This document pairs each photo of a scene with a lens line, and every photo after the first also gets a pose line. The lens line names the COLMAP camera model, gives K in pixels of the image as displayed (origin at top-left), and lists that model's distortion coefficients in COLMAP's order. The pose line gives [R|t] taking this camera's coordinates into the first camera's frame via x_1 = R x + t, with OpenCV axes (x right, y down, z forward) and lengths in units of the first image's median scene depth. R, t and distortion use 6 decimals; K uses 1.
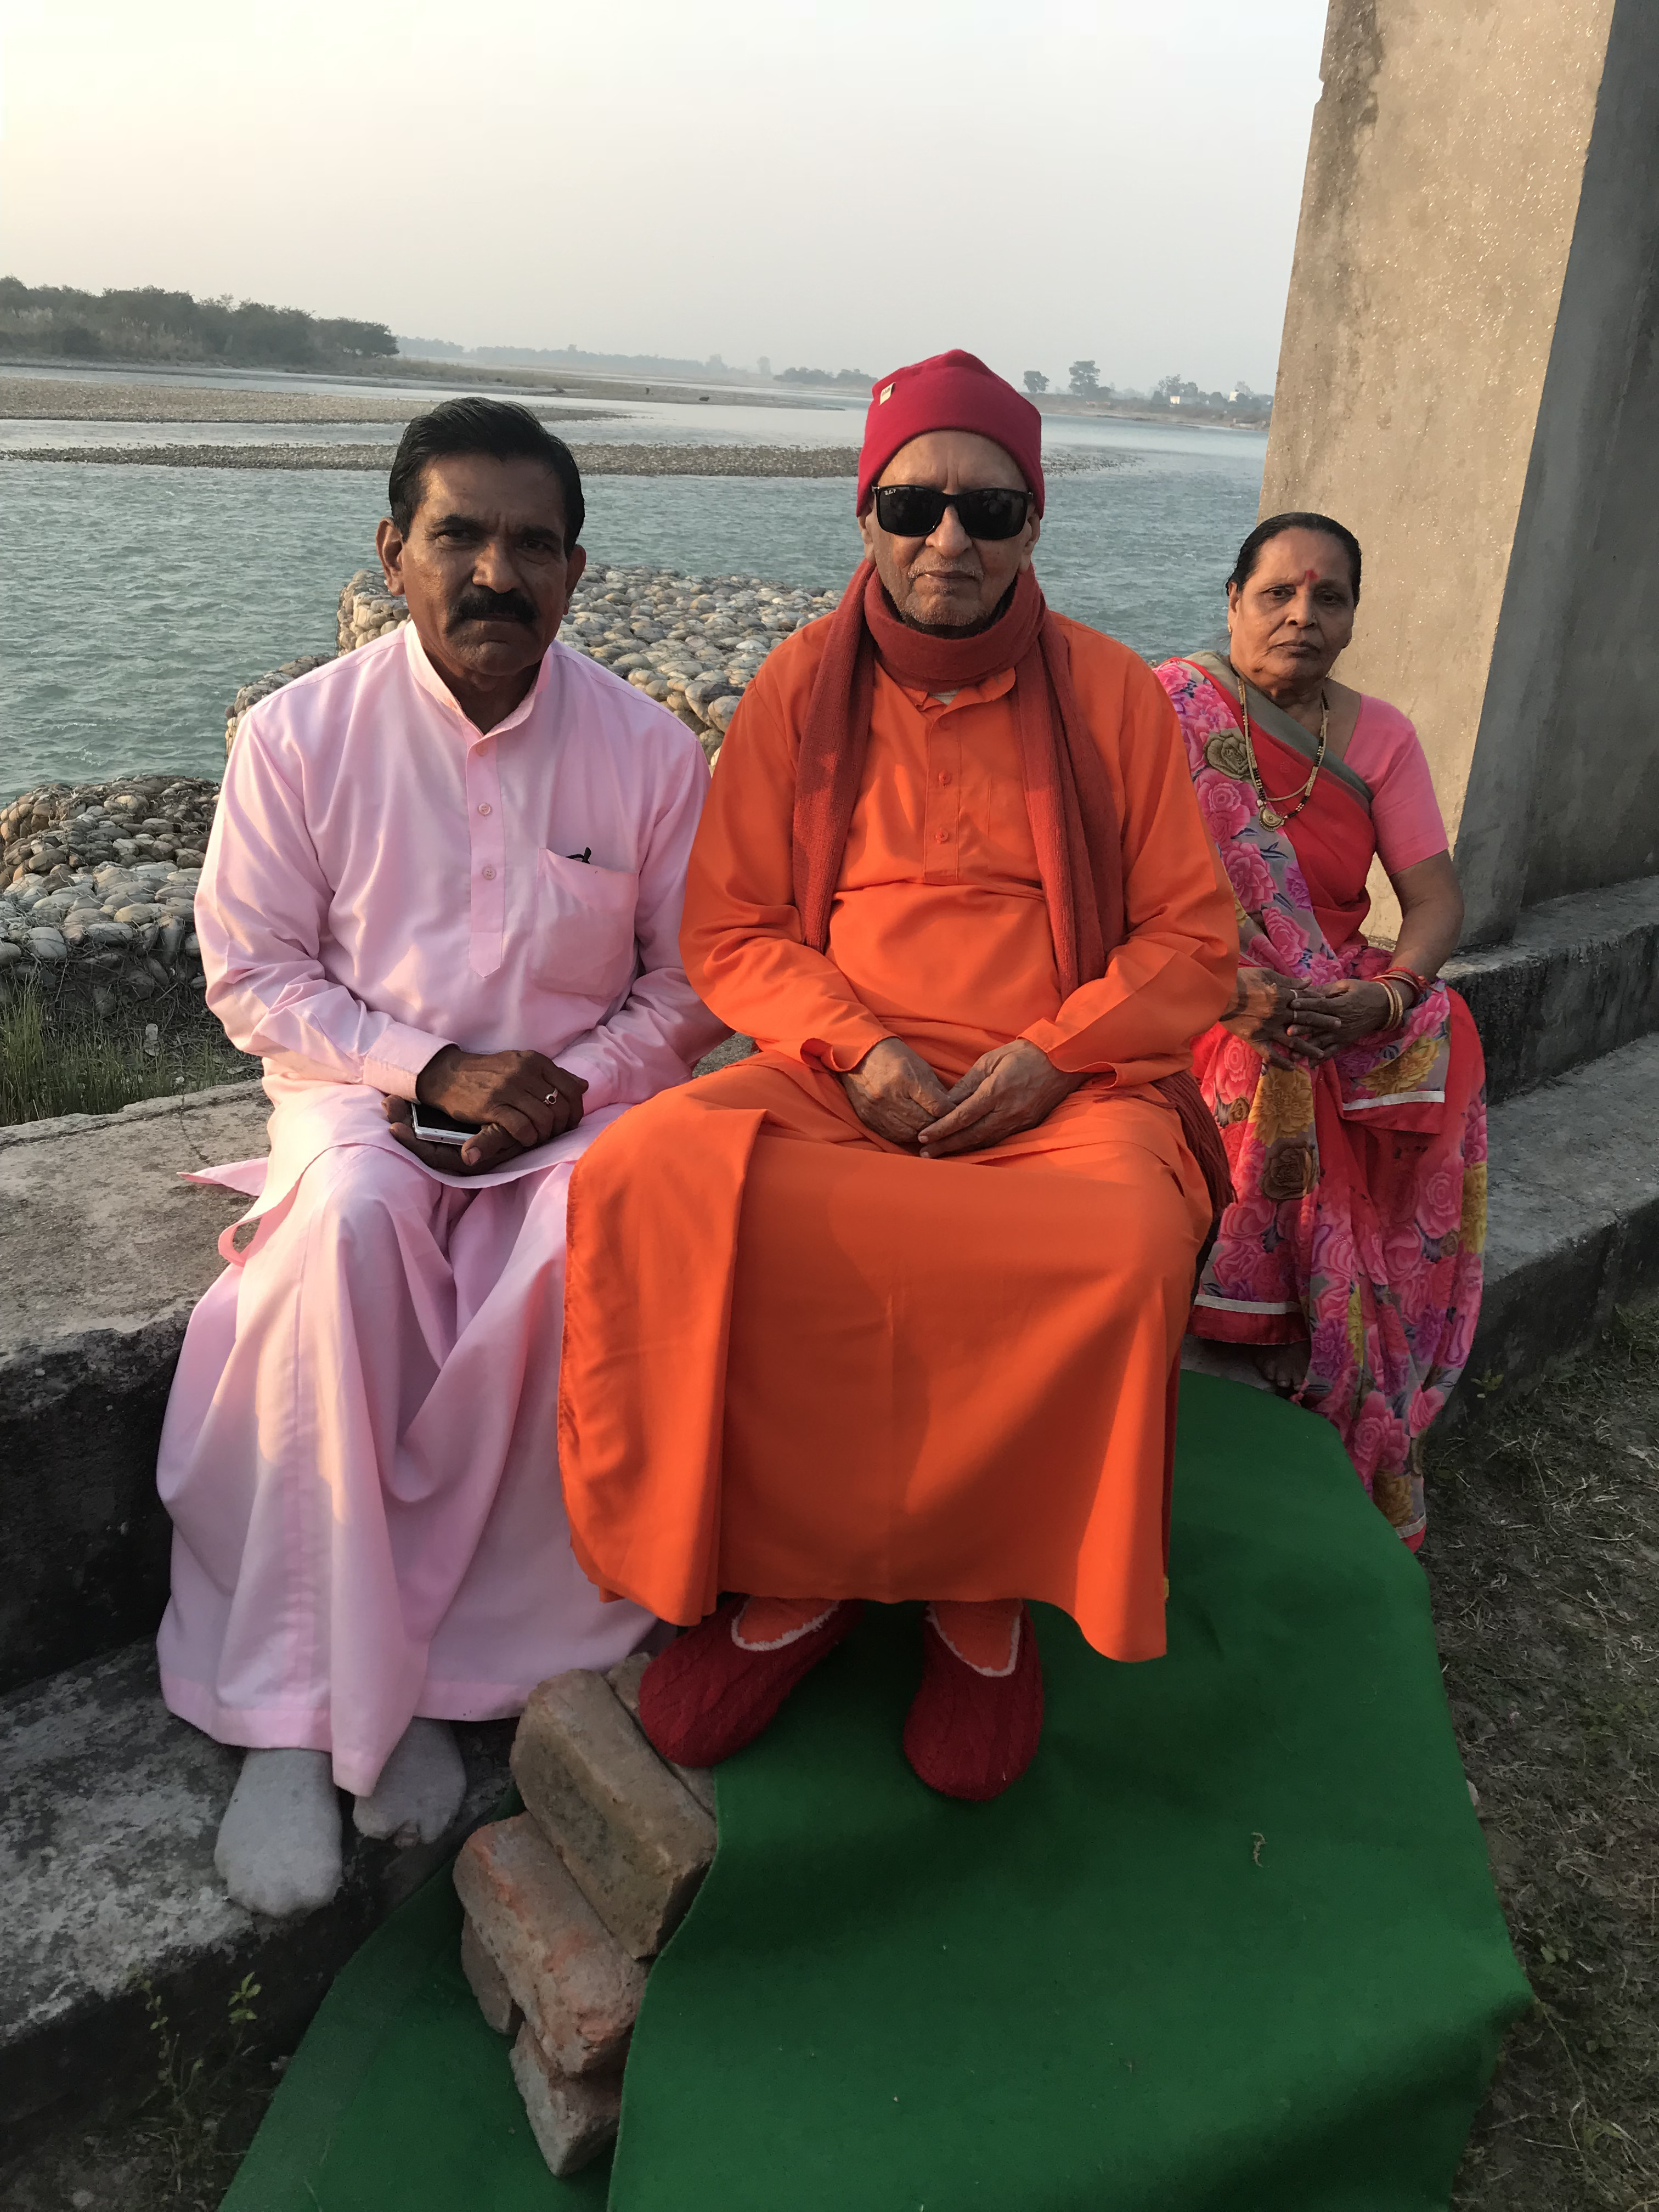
lens RADIAL K [[1841.9, 0, 823.4], [0, 1841.9, 1101.6], [0, 0, 1]] dist [0.038054, -0.029640]
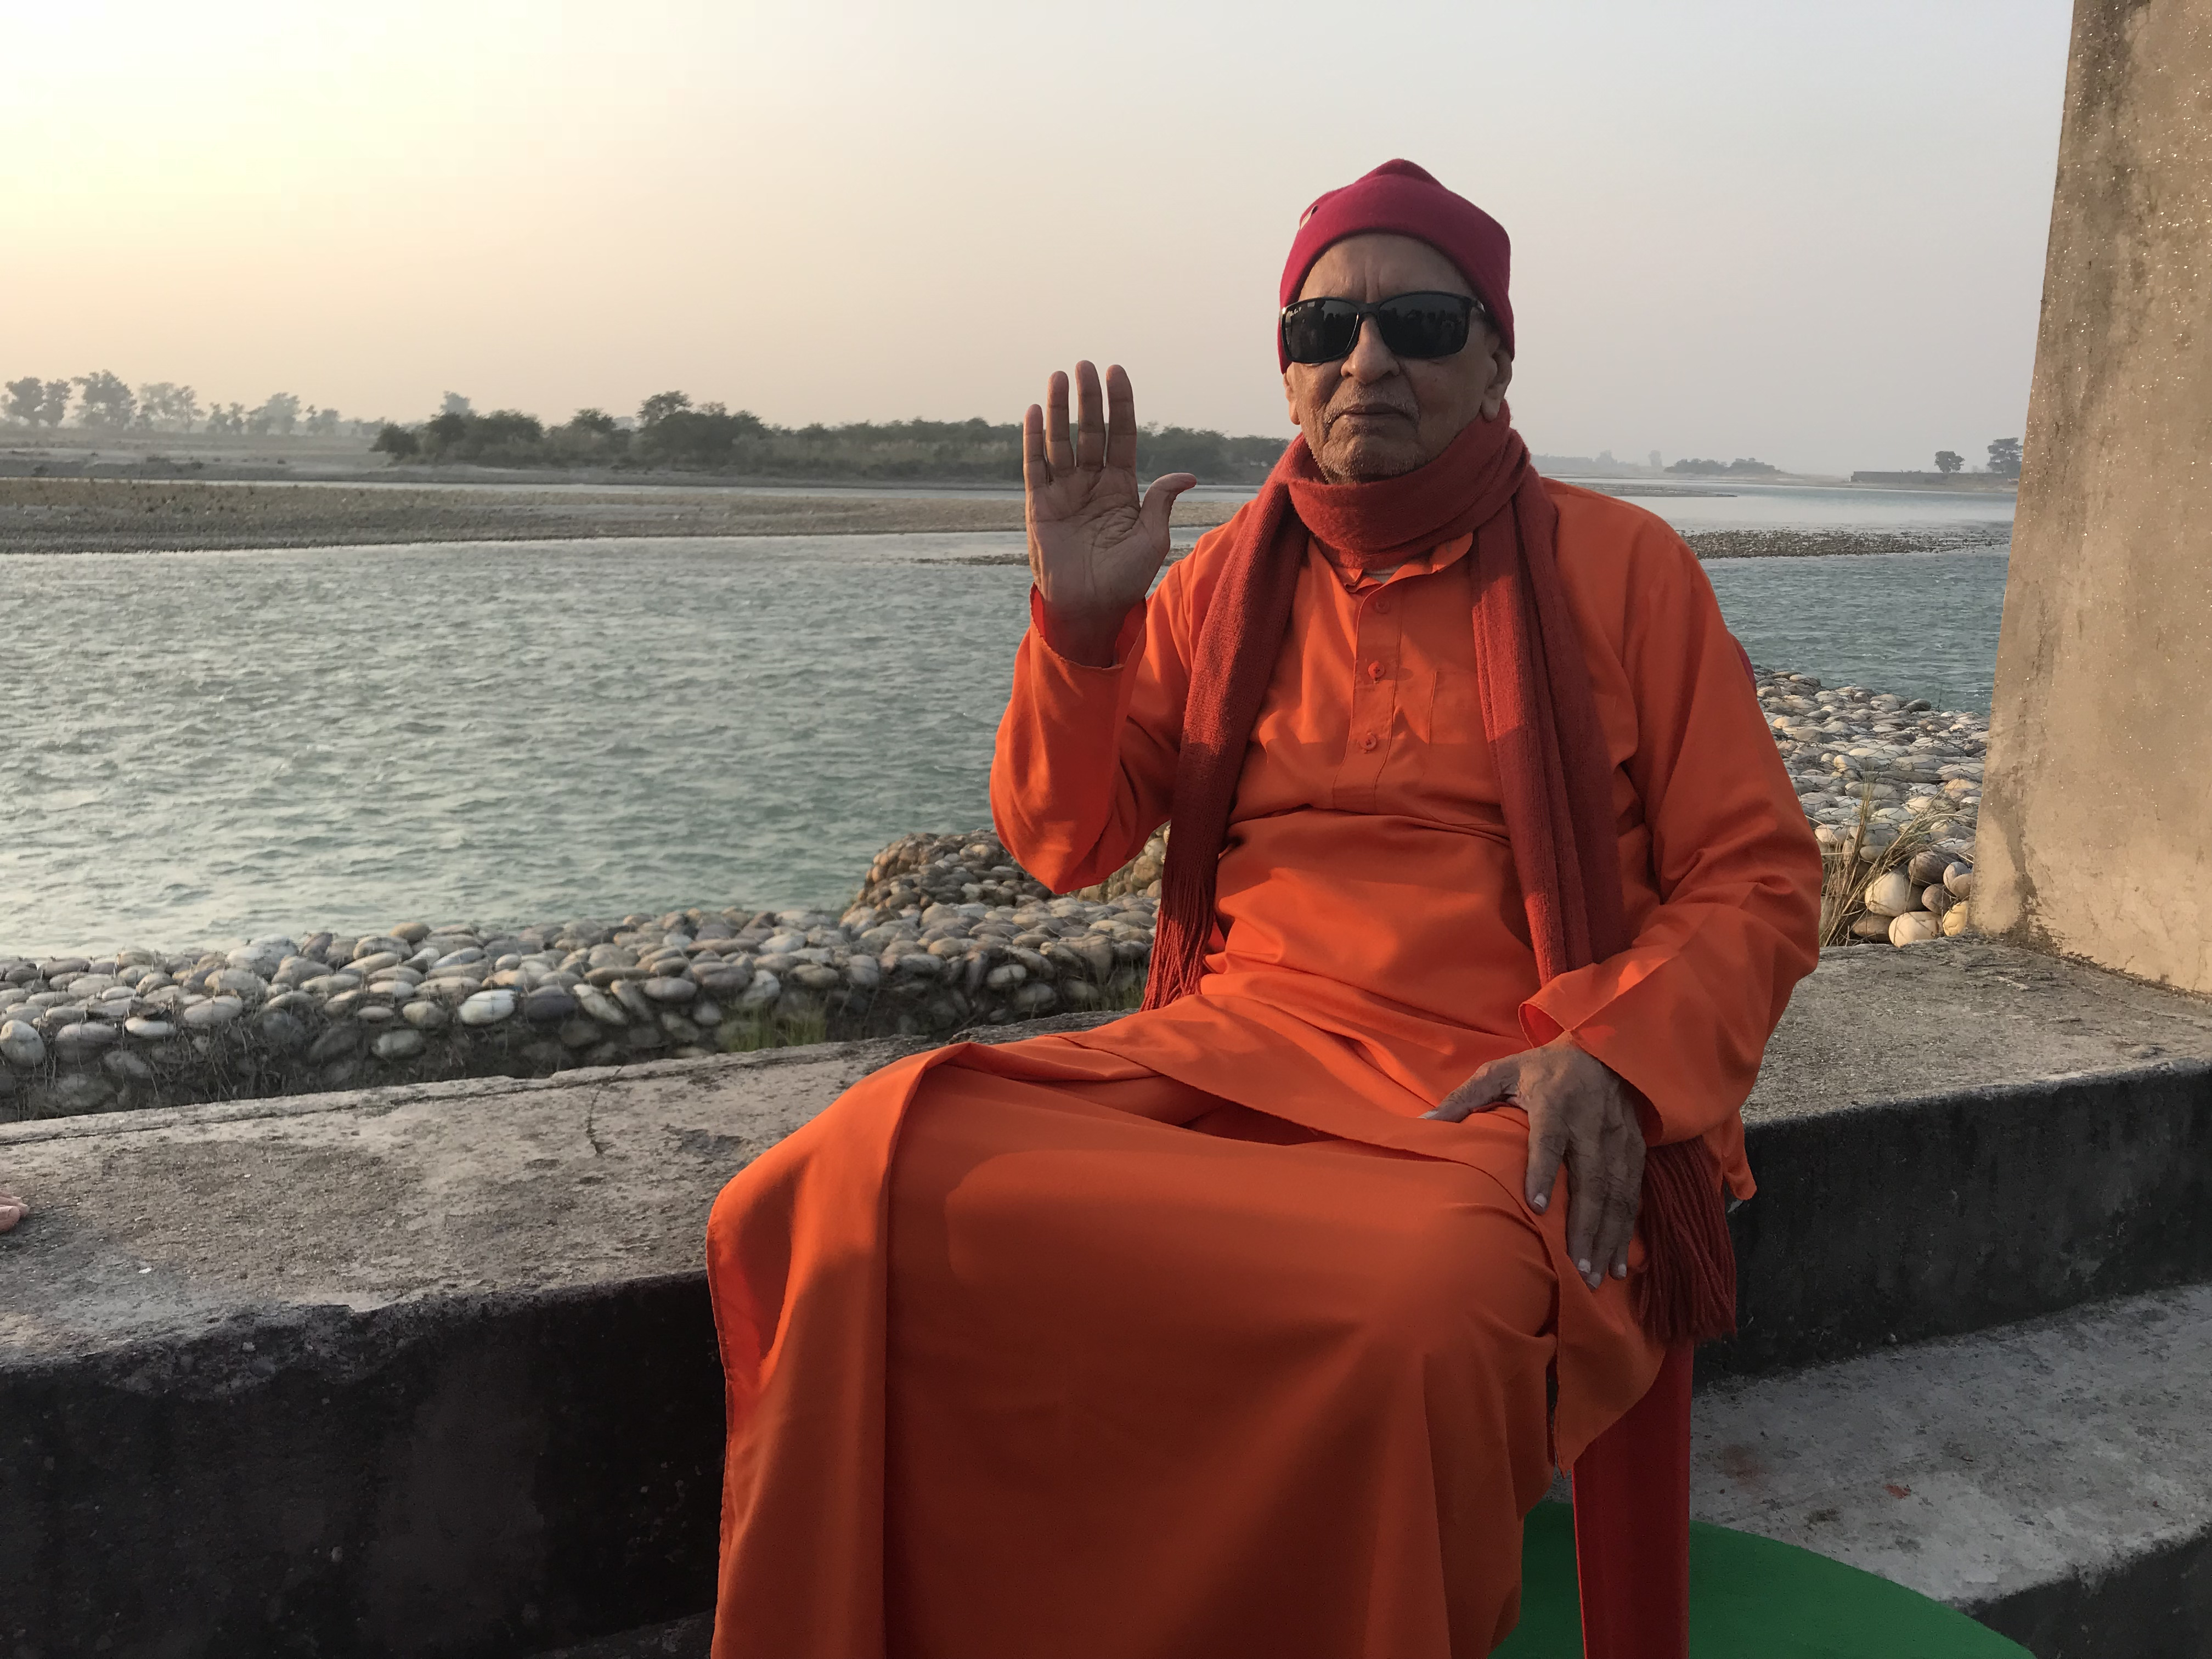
lens RADIAL K [[1841.9, 0, 1106.3], [0, 1841.9, 789.1], [0, 0, 1]] dist [0.038054, -0.029640]
pose [[0.949775, 0.017084, -0.312466, 0.107163], [-0.081316, 0.977682, -0.193713, 0.015192], [0.302183, 0.209392, 0.929968, 0.141831]]
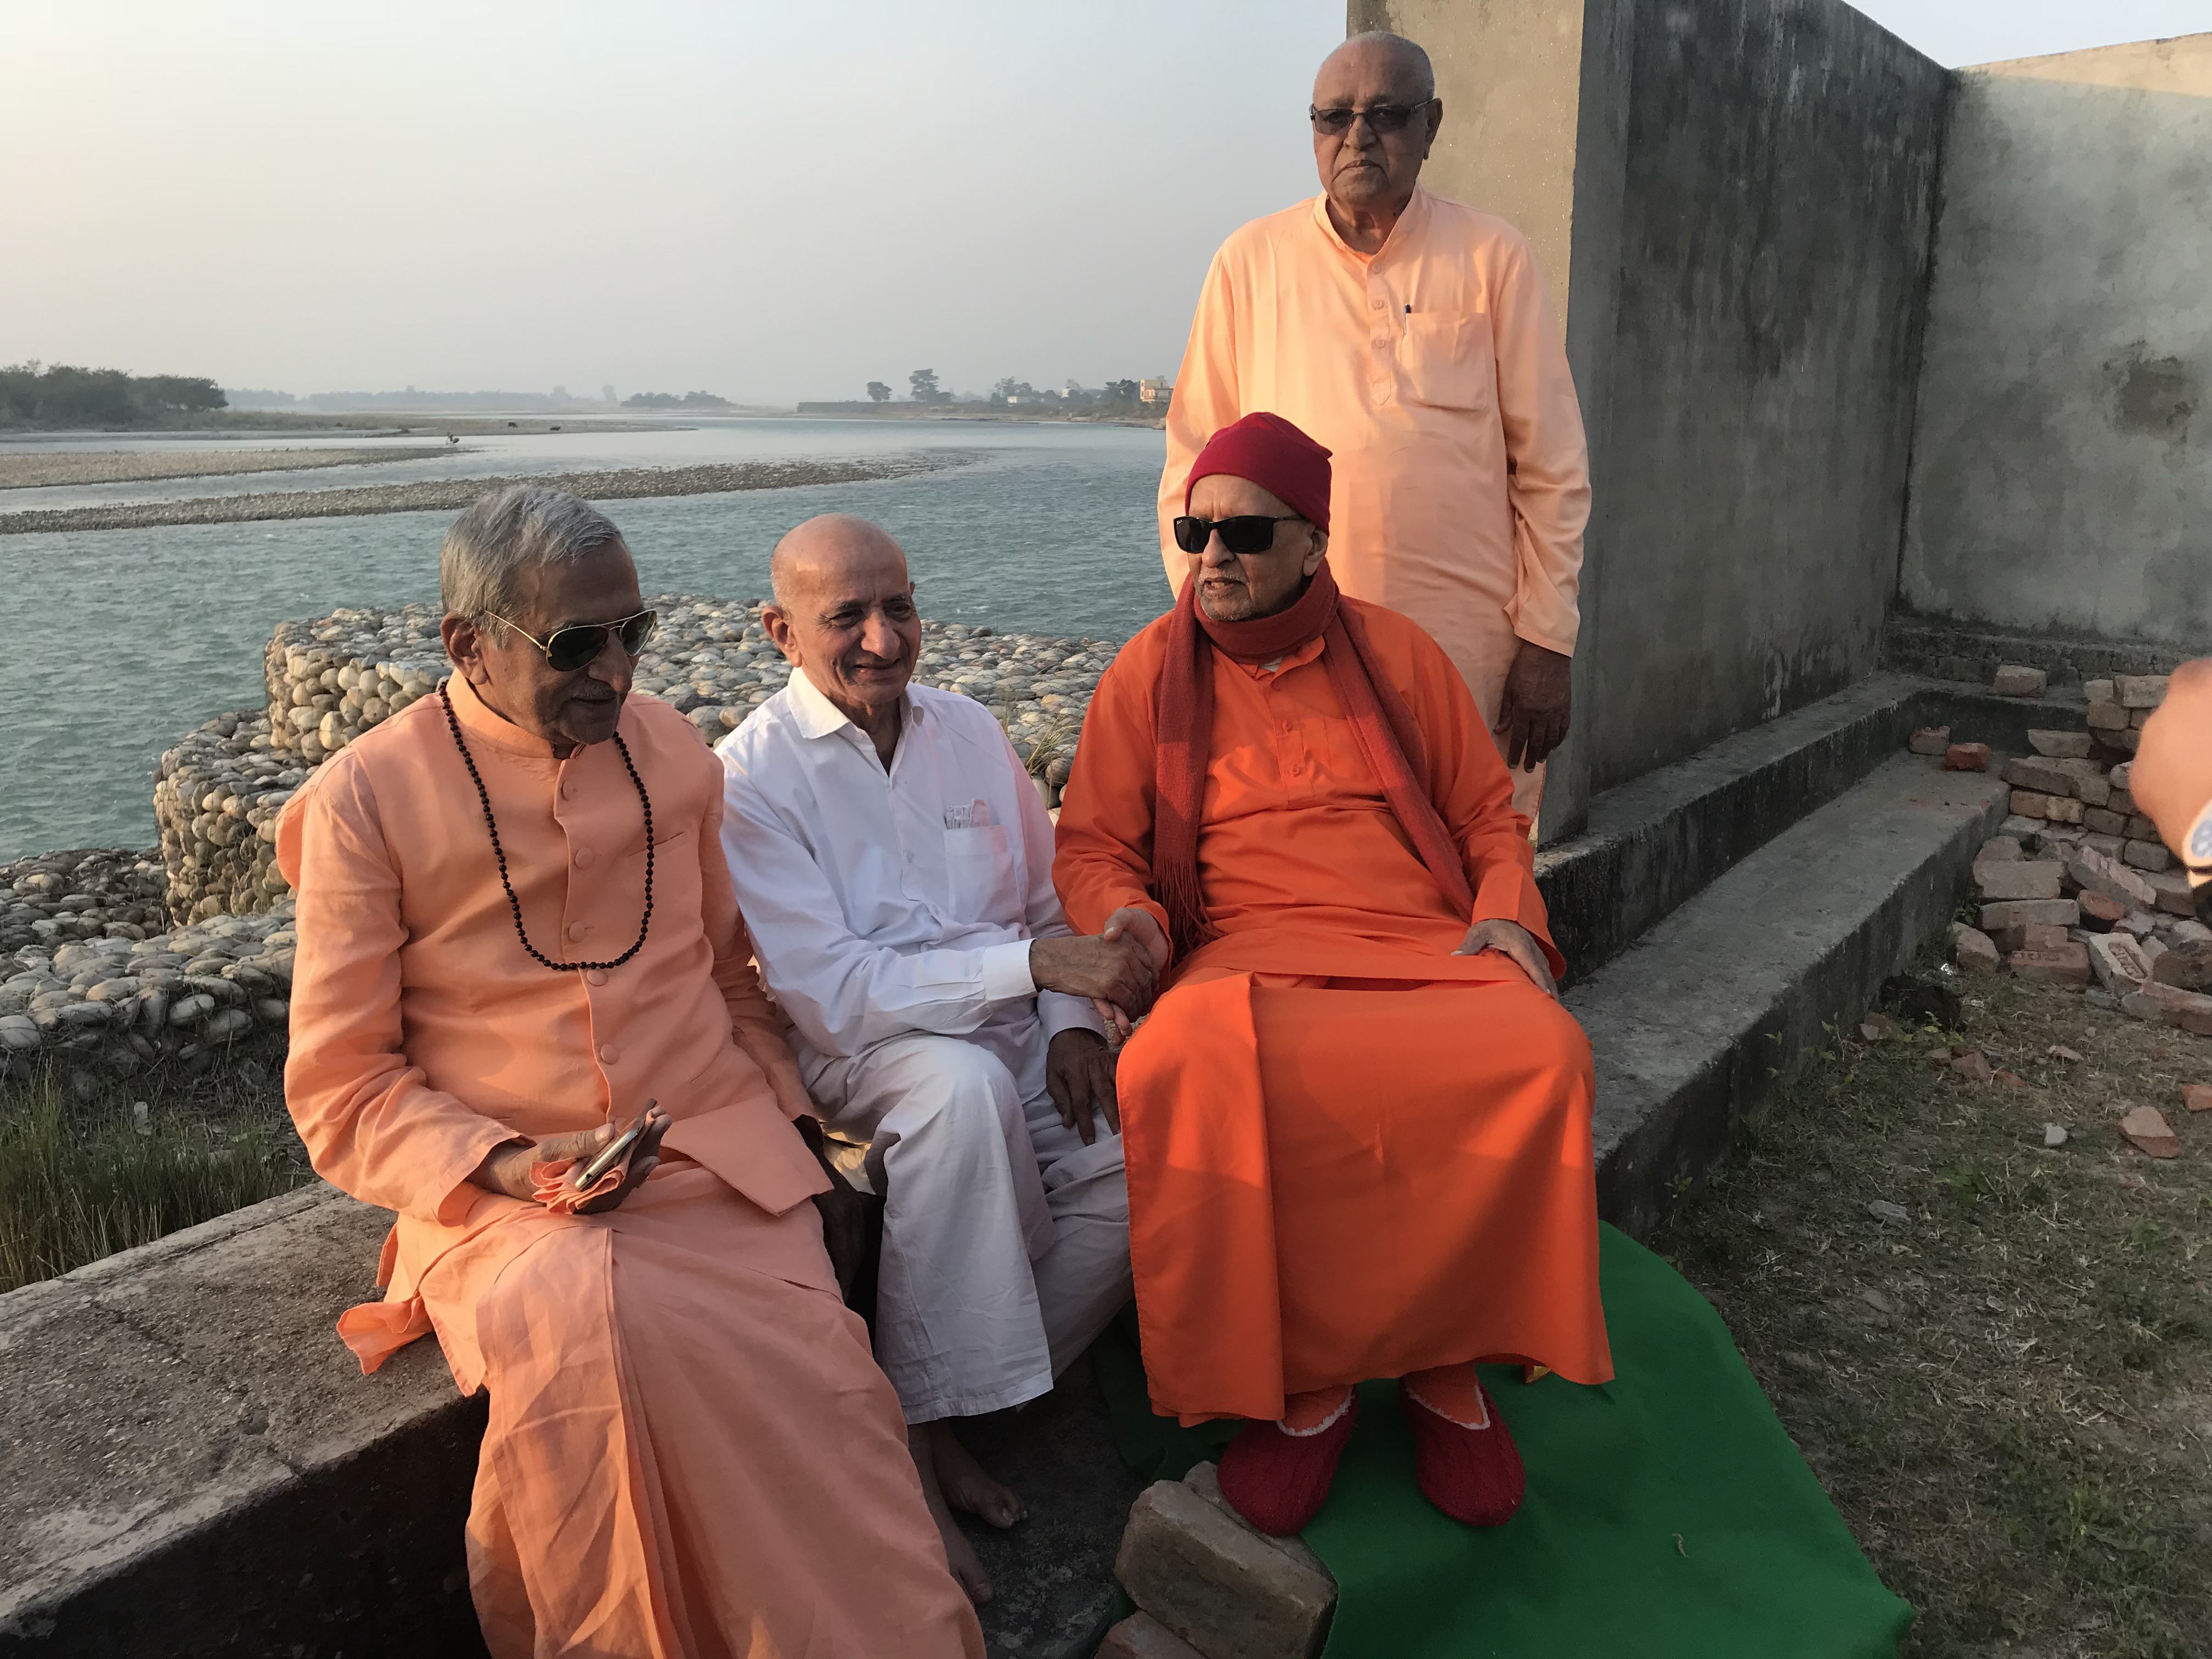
lens RADIAL K [[1841.9, 0, 1082.3], [0, 1841.9, 839.5], [0, 0, 1]] dist [0.038054, -0.029640]
pose [[0.974643, -0.112913, 0.193186, -0.178182], [0.137492, 0.983338, -0.118921, 0.016229], [-0.176540, 0.142467, 0.973929, -0.105922]]
